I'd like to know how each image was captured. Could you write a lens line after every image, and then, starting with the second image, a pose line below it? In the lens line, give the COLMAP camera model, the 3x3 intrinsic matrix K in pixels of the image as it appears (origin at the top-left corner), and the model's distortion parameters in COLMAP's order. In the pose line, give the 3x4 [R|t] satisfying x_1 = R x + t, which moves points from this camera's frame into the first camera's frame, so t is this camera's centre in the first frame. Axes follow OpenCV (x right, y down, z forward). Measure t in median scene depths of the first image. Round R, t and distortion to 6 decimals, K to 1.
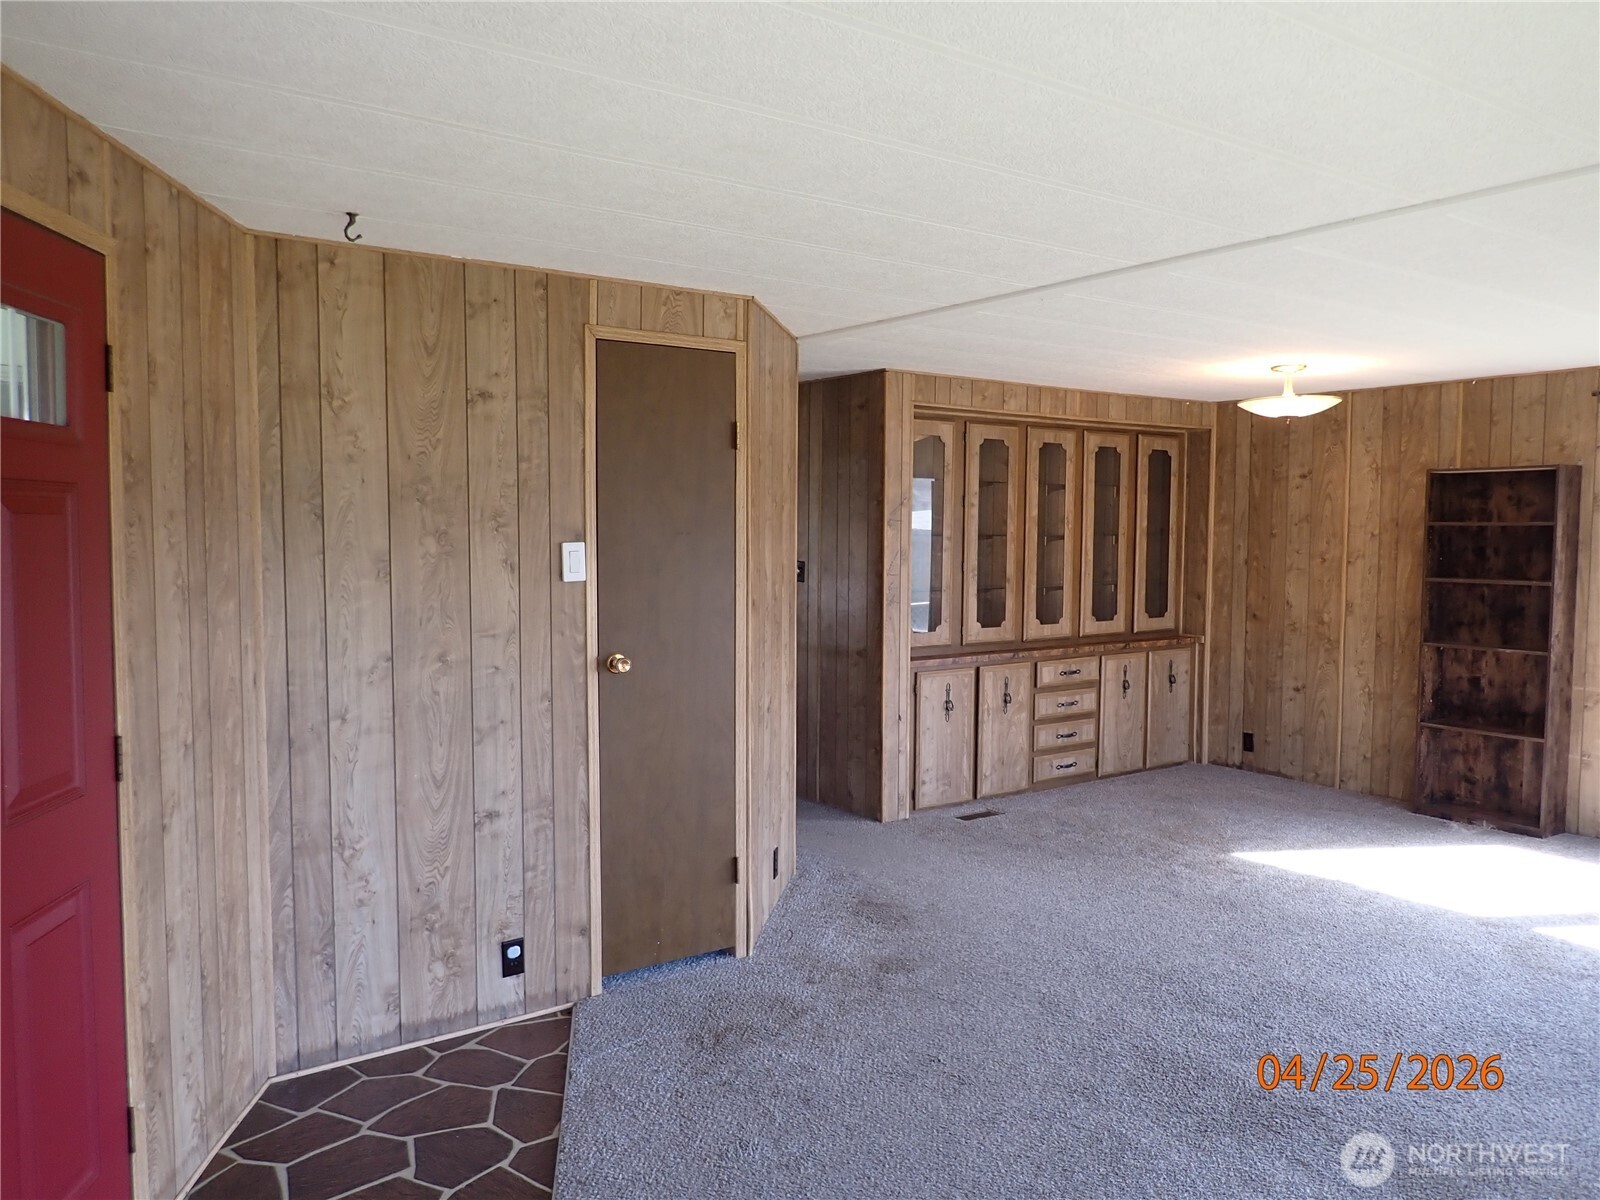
lens RADIAL K [[1189.2, 0, 793.9], [0, 1189.2, 601.7], [0, 0, 1]] dist [-0.000023, 0.004758]
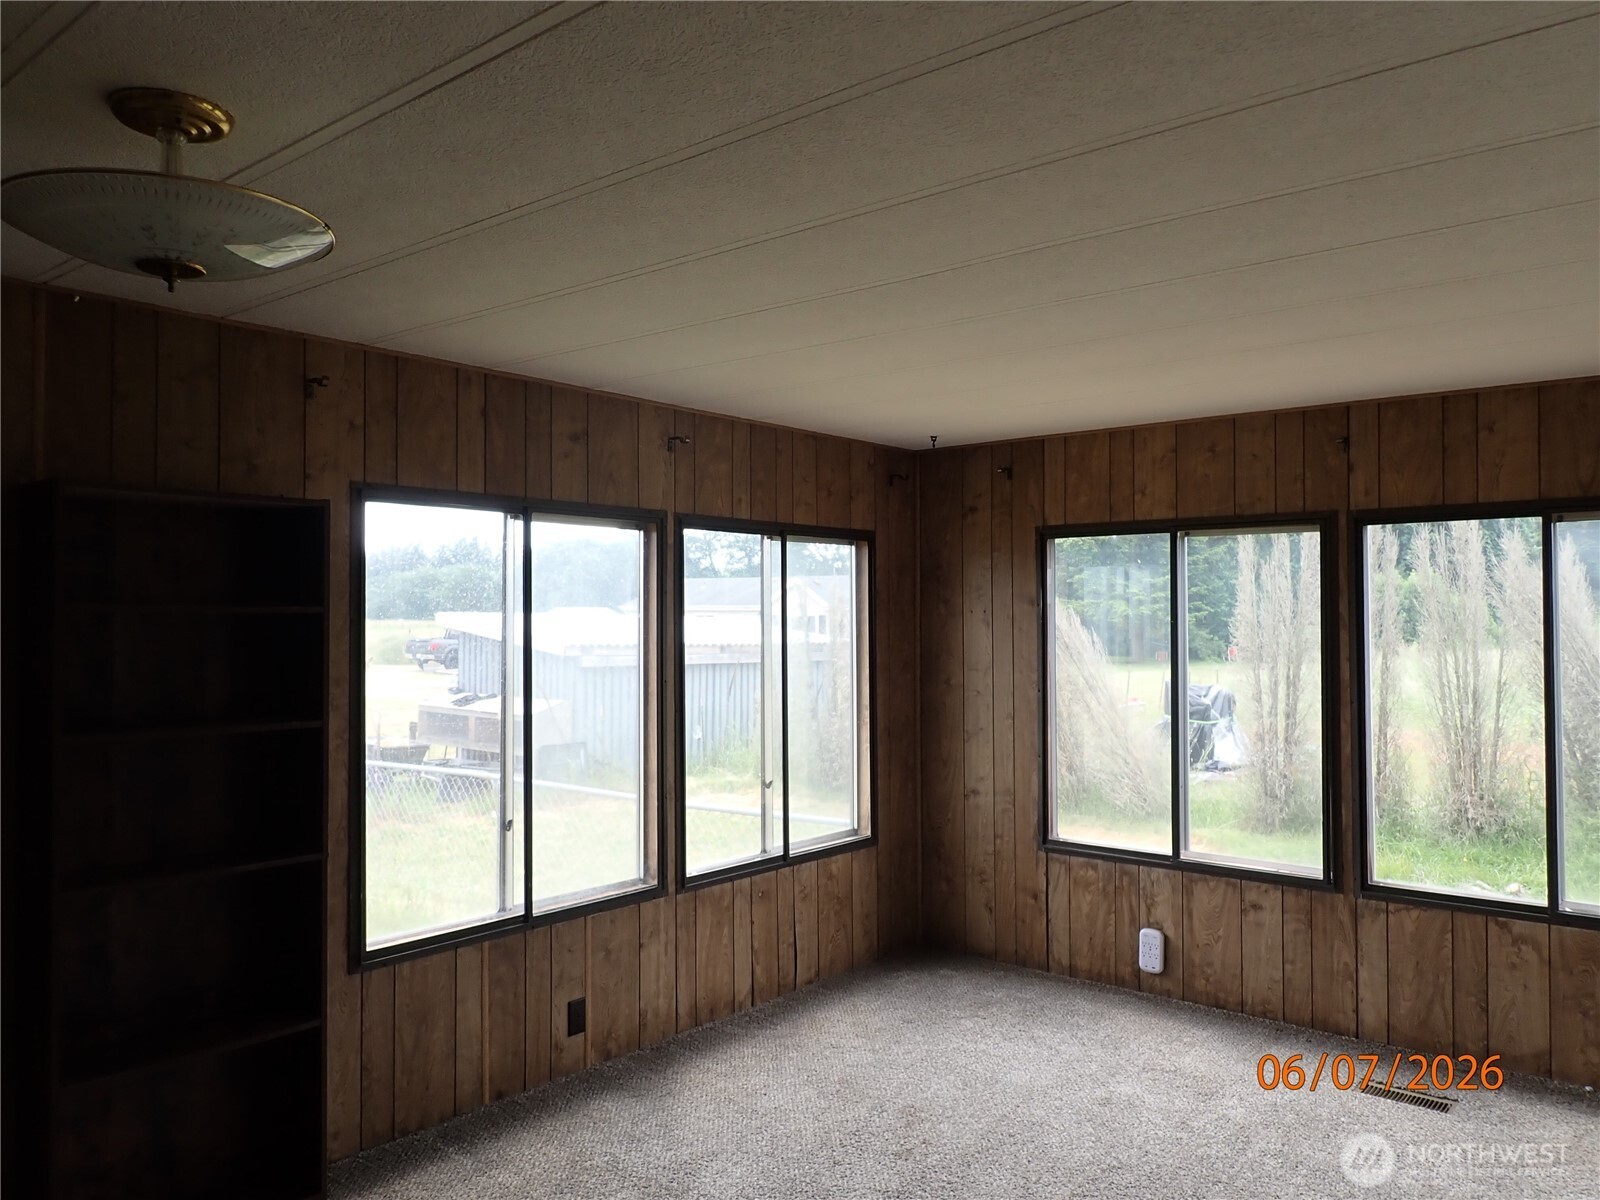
lens RADIAL K [[1189.2, 0, 793.9], [0, 1189.2, 601.7], [0, 0, 1]] dist [-0.000023, 0.004758]
pose [[-0.249428, 0.009853, 0.968343, 0.060870], [0.057726, 0.998321, 0.004711, -0.052812], [-0.966671, 0.057074, -0.249578, 0.822264]]
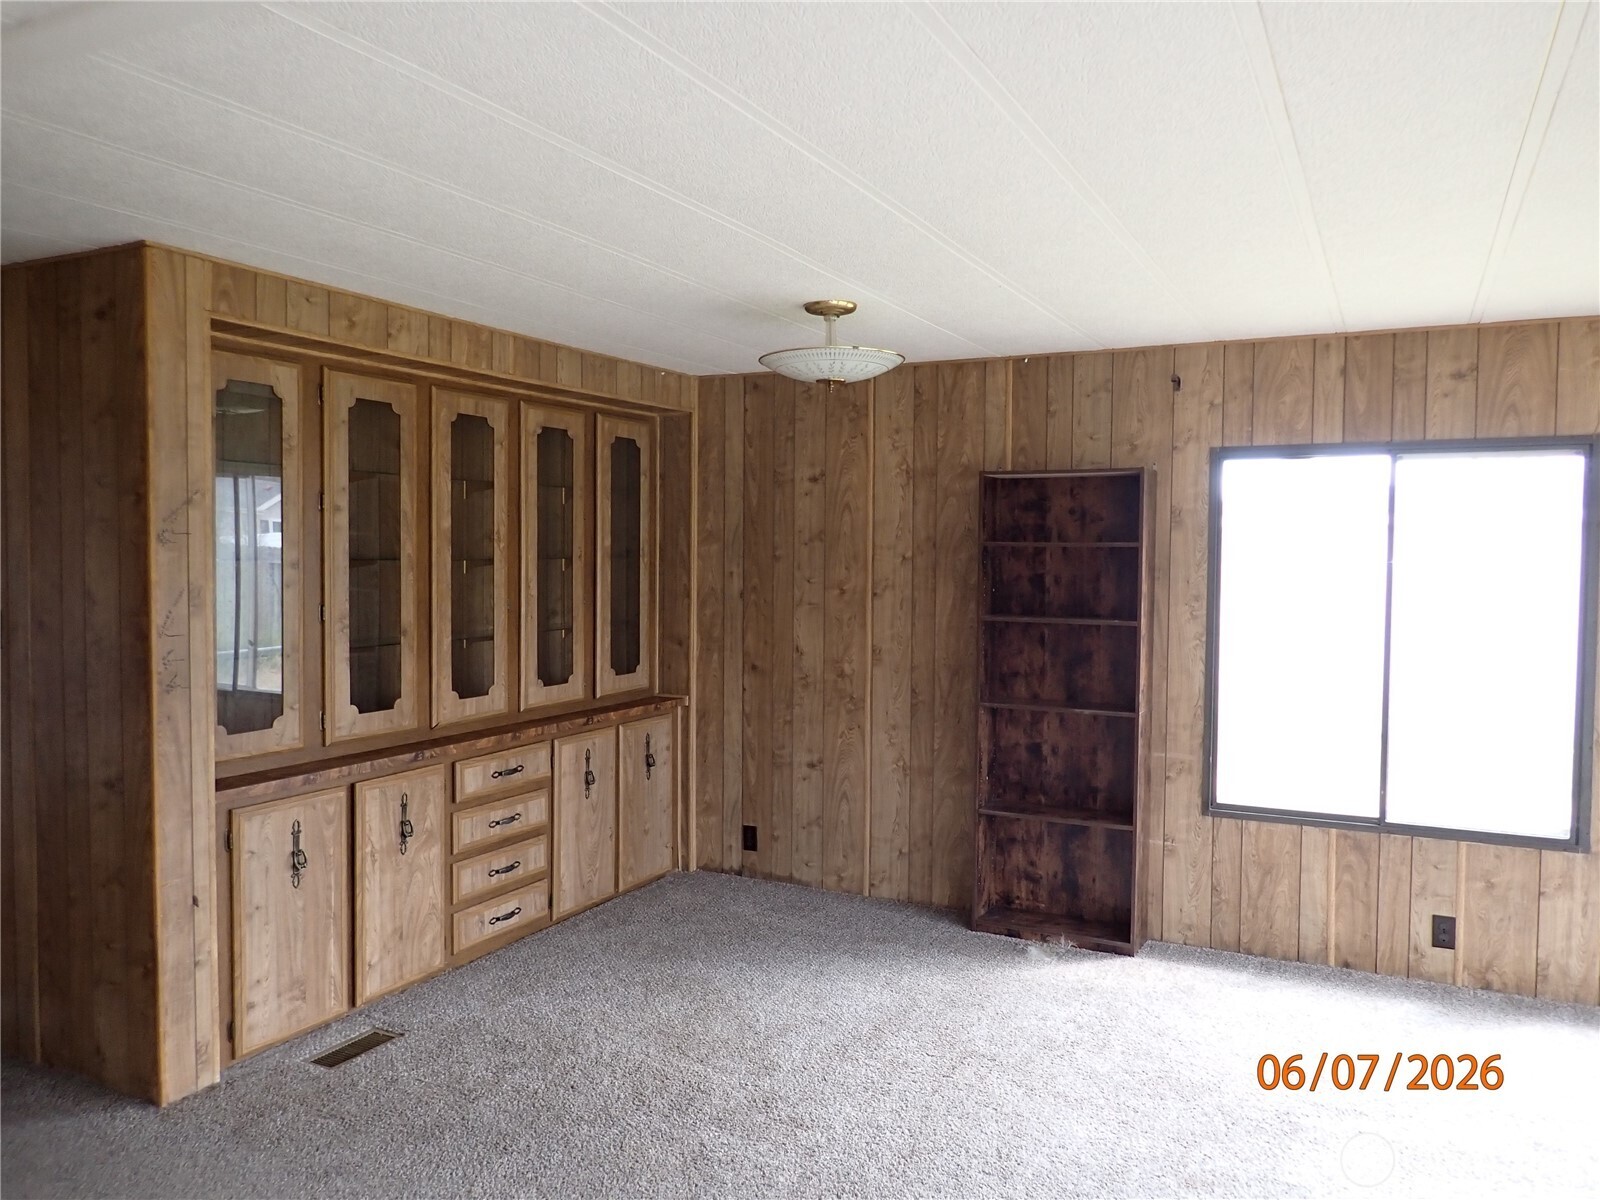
lens RADIAL K [[1189.2, 0, 793.9], [0, 1189.2, 601.7], [0, 0, 1]] dist [-0.000023, 0.004758]
pose [[0.888176, -0.017655, 0.459164, 0.079997], [0.024731, 0.999650, -0.009401, -0.024069], [-0.458838, 0.019705, 0.888302, 0.374941]]
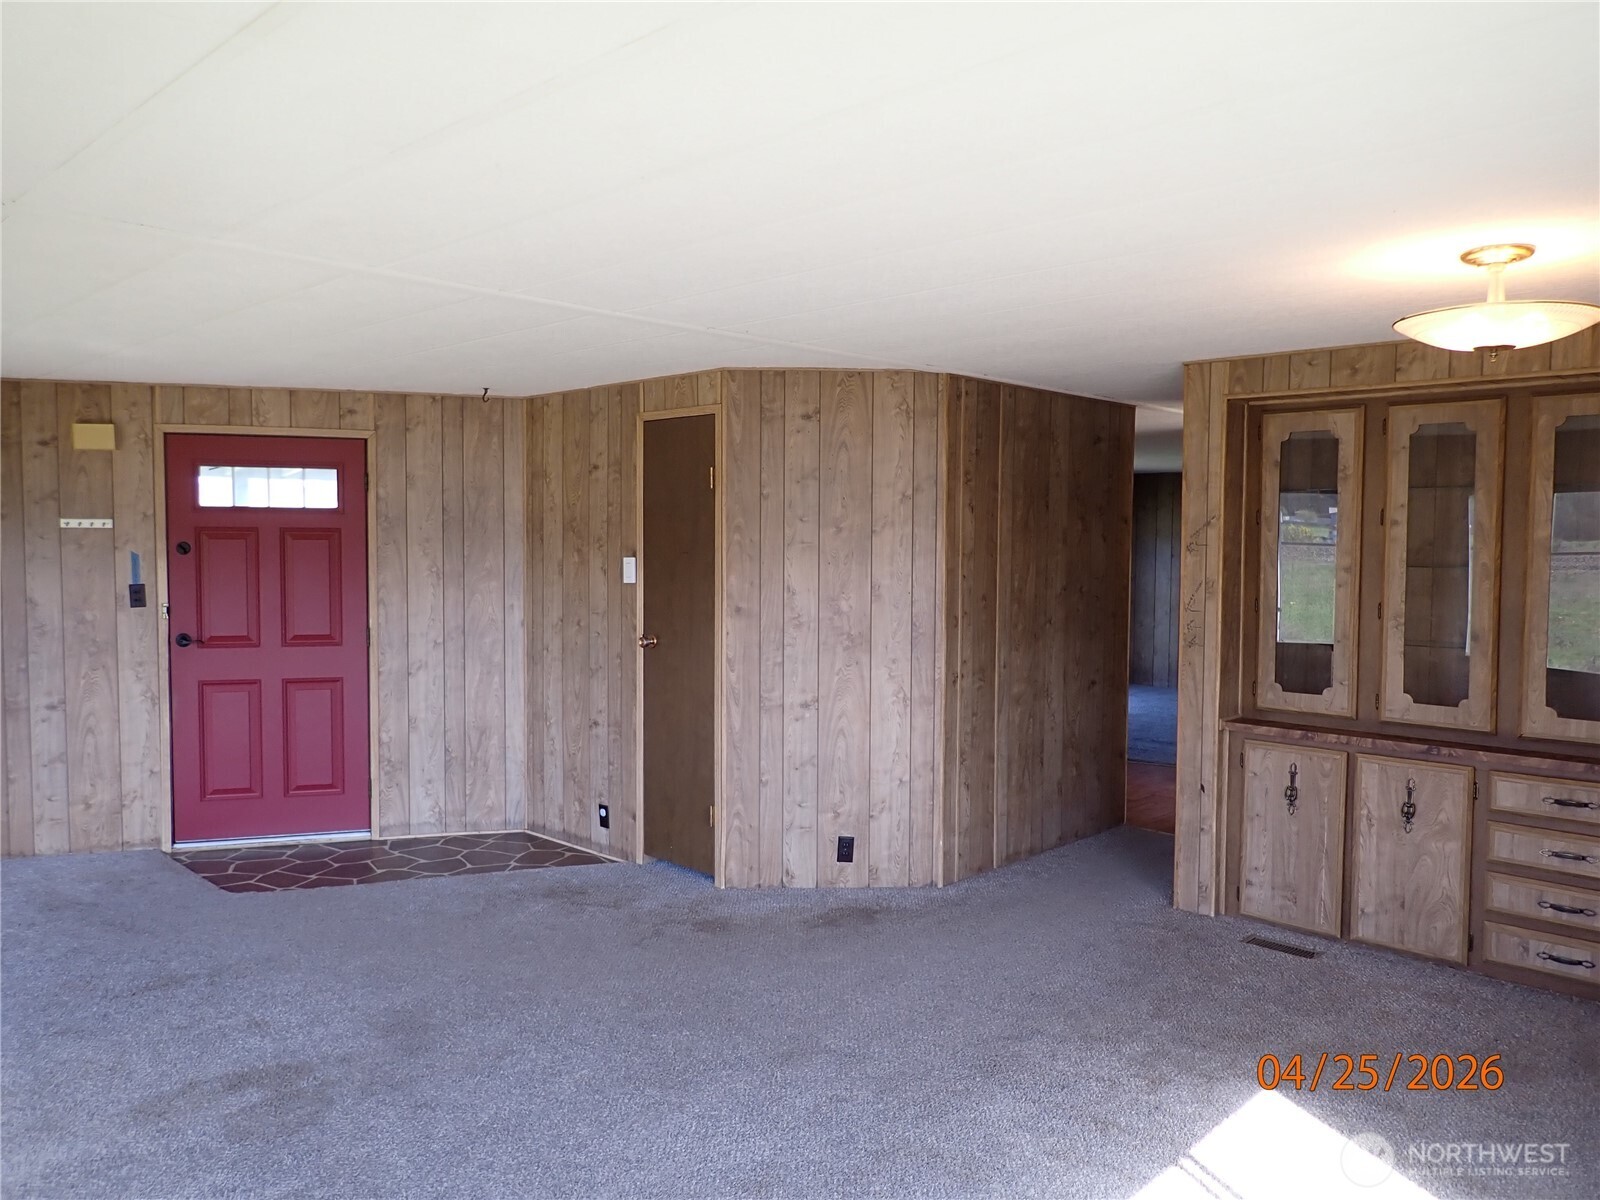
lens RADIAL K [[1181.6, 0, 806.9], [0, 1181.6, 607.2], [0, 0, 1]] dist [-0.005346, -0.001749]
pose [[0.183570, 0.054143, -0.981514, 0.773789], [-0.069518, 0.996697, 0.041979, -0.037818], [0.980545, 0.060527, 0.186728, 0.544093]]
